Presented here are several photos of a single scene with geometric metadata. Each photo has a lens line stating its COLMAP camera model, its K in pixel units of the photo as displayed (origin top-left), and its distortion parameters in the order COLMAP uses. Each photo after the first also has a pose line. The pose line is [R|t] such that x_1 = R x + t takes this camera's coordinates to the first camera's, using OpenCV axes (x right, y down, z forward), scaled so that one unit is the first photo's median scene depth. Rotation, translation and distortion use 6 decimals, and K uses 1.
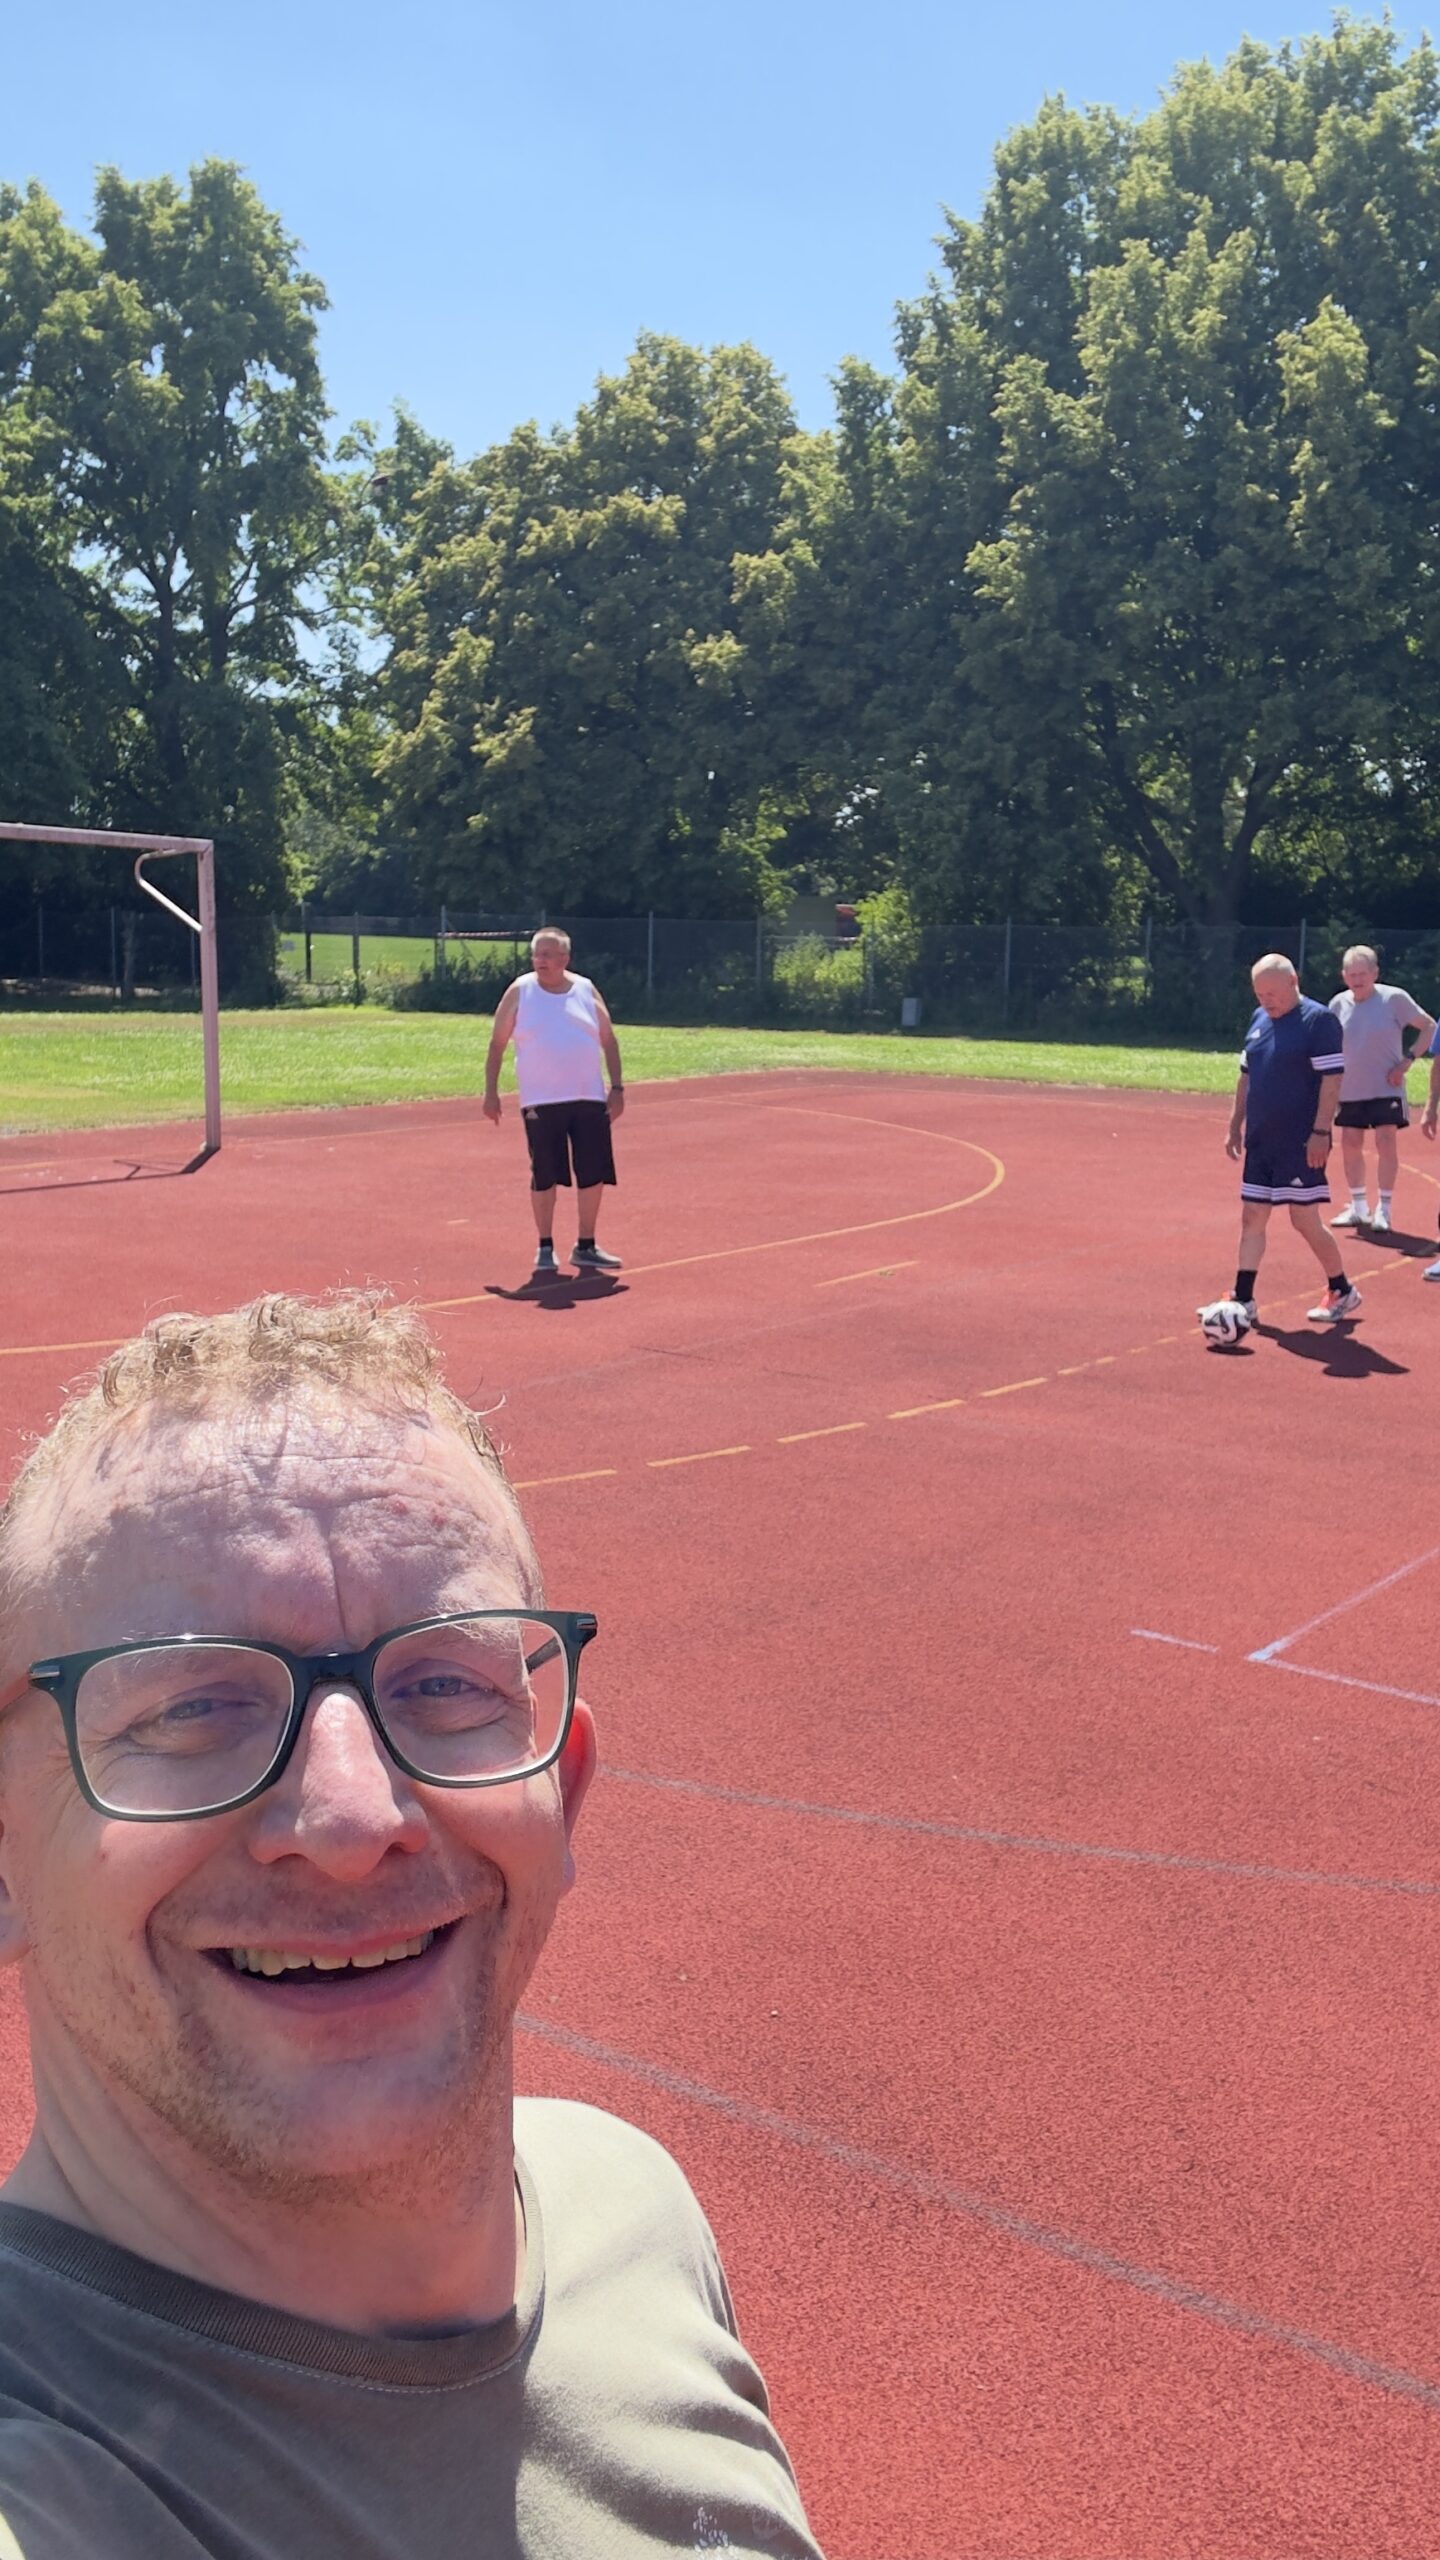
lens RADIAL K [[2117.2, 0, 710.5], [0, 2117.2, 1227.8], [0, 0, 1]] dist [0.184059, -0.280290]
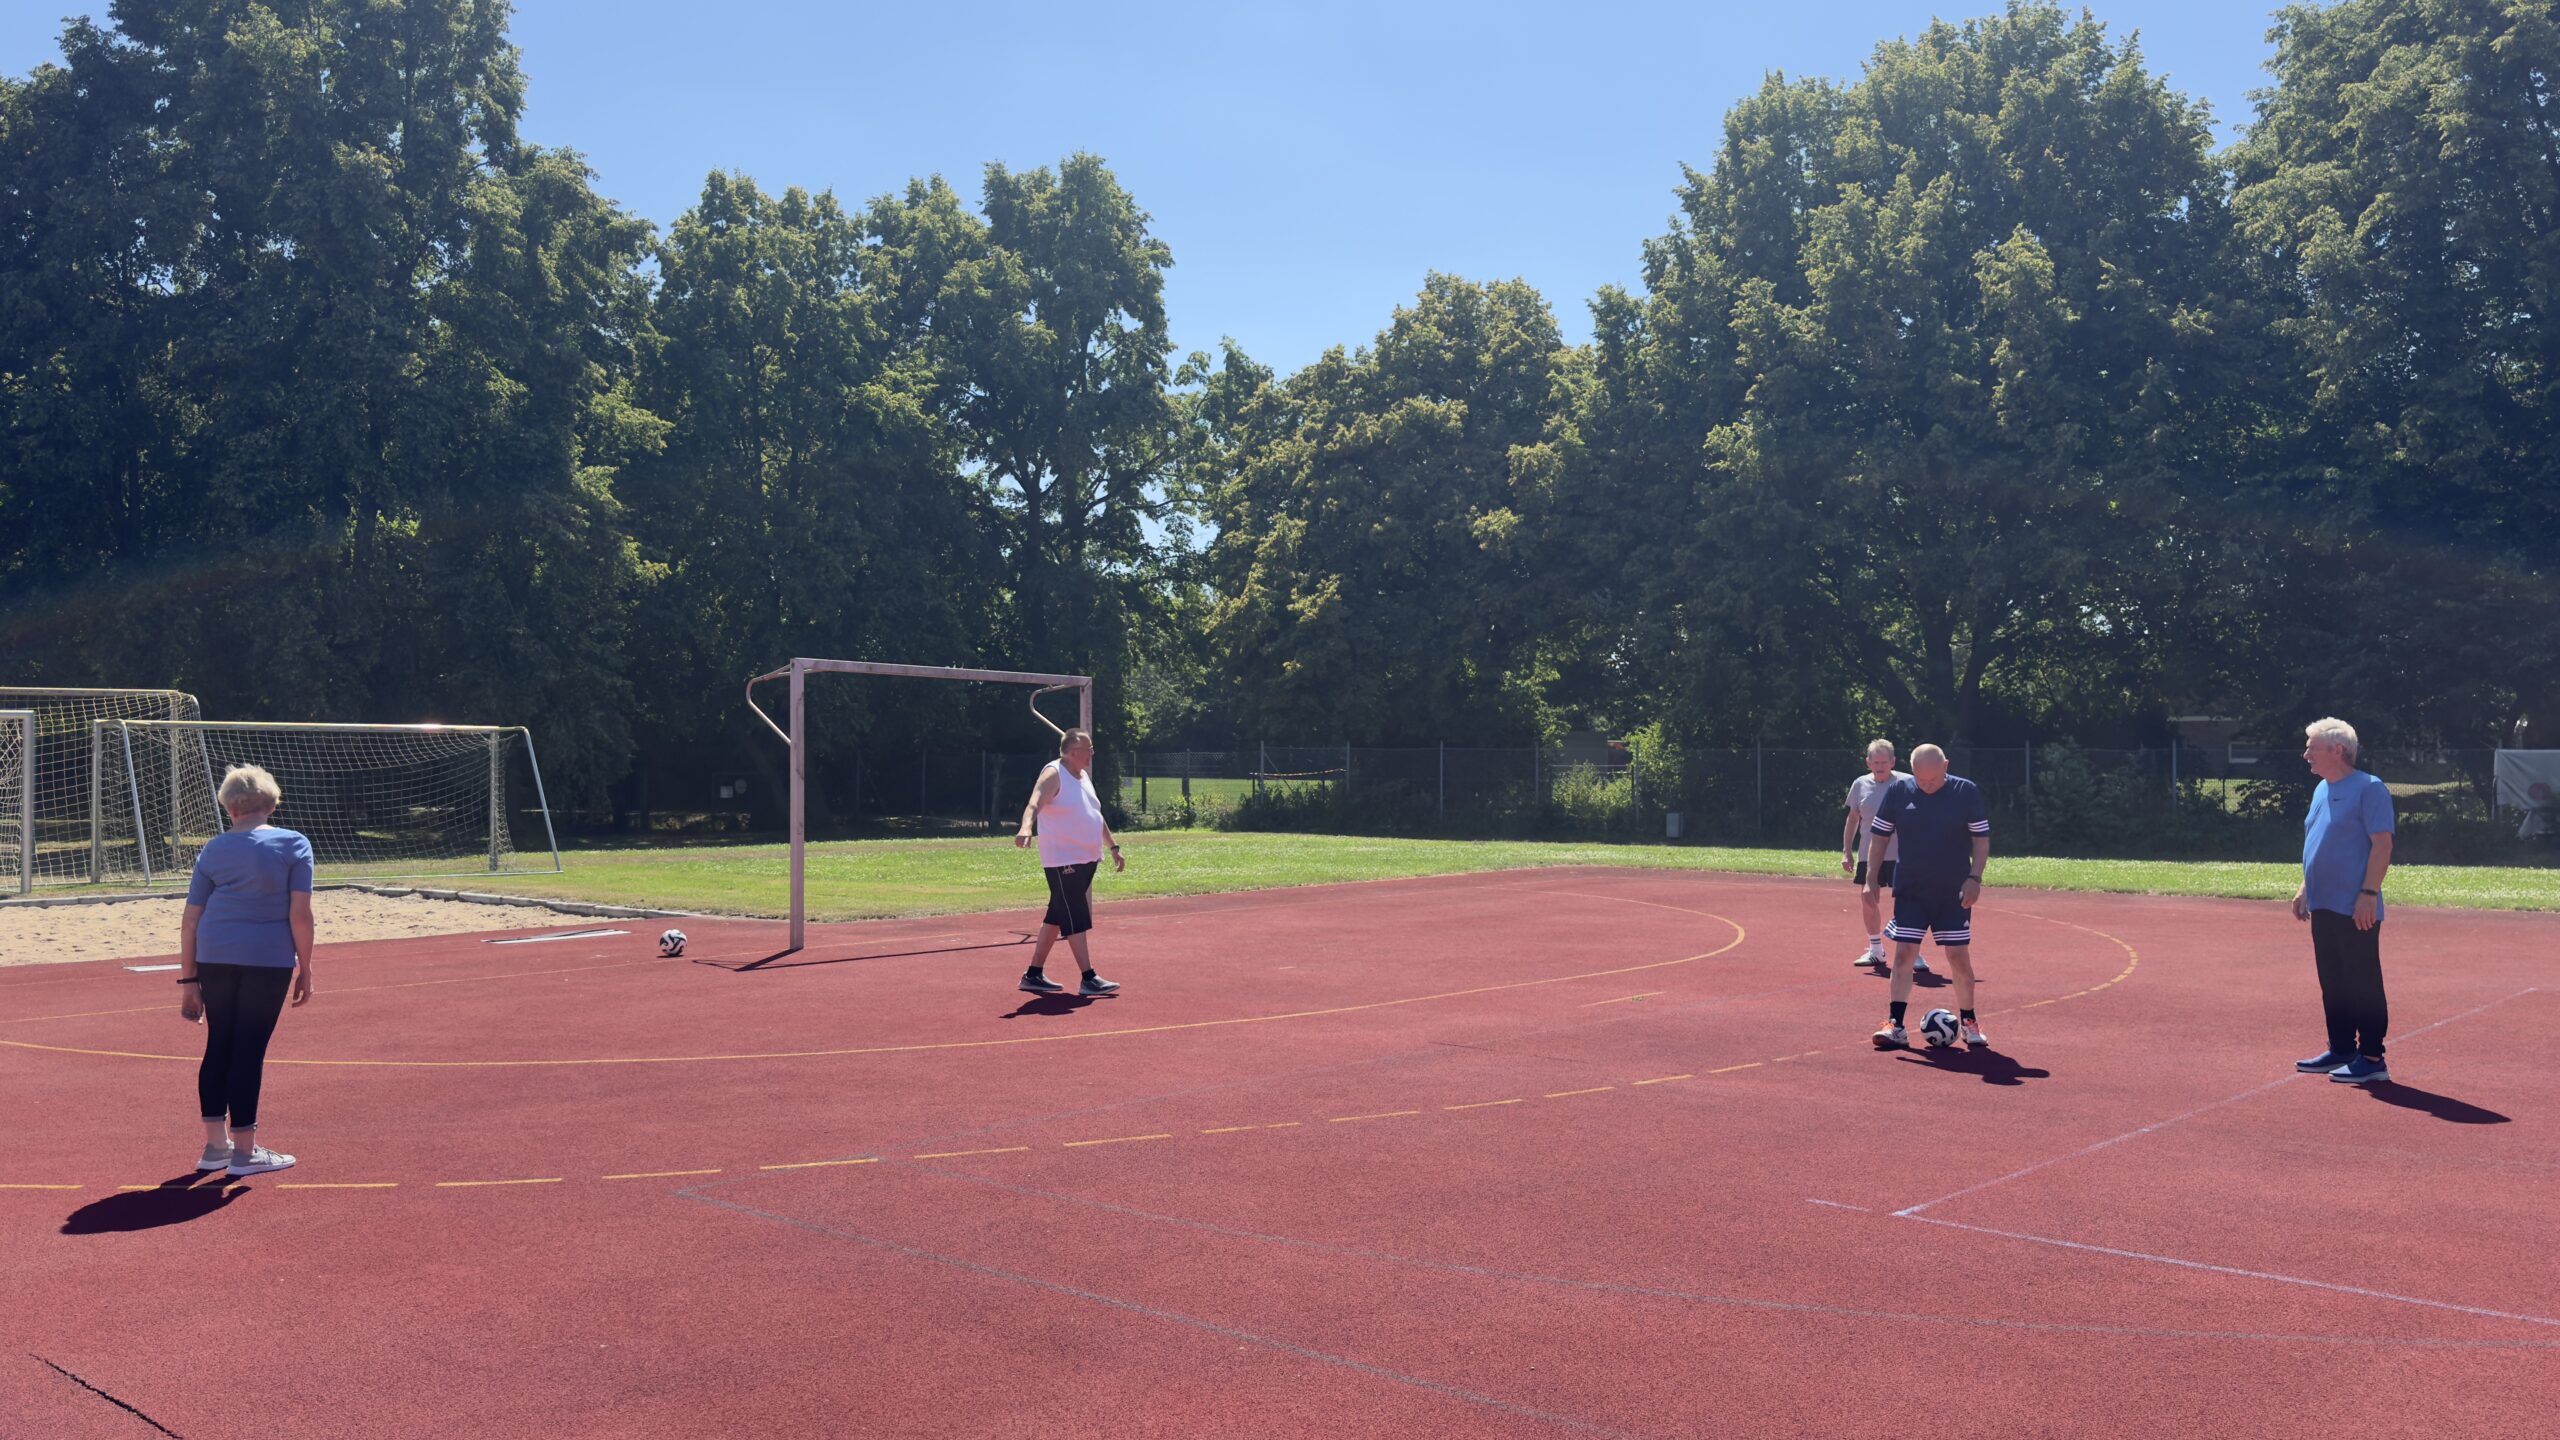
lens RADIAL K [[2096.6, 0, 1292.0], [0, 2096.6, 743.6], [0, 0, 1]] dist [0.165463, -0.292996]
pose [[0.994995, -0.015940, -0.098645, 0.003443], [-0.000532, 0.986334, -0.164756, 0.038385], [0.099923, 0.163984, 0.981389, -0.118568]]
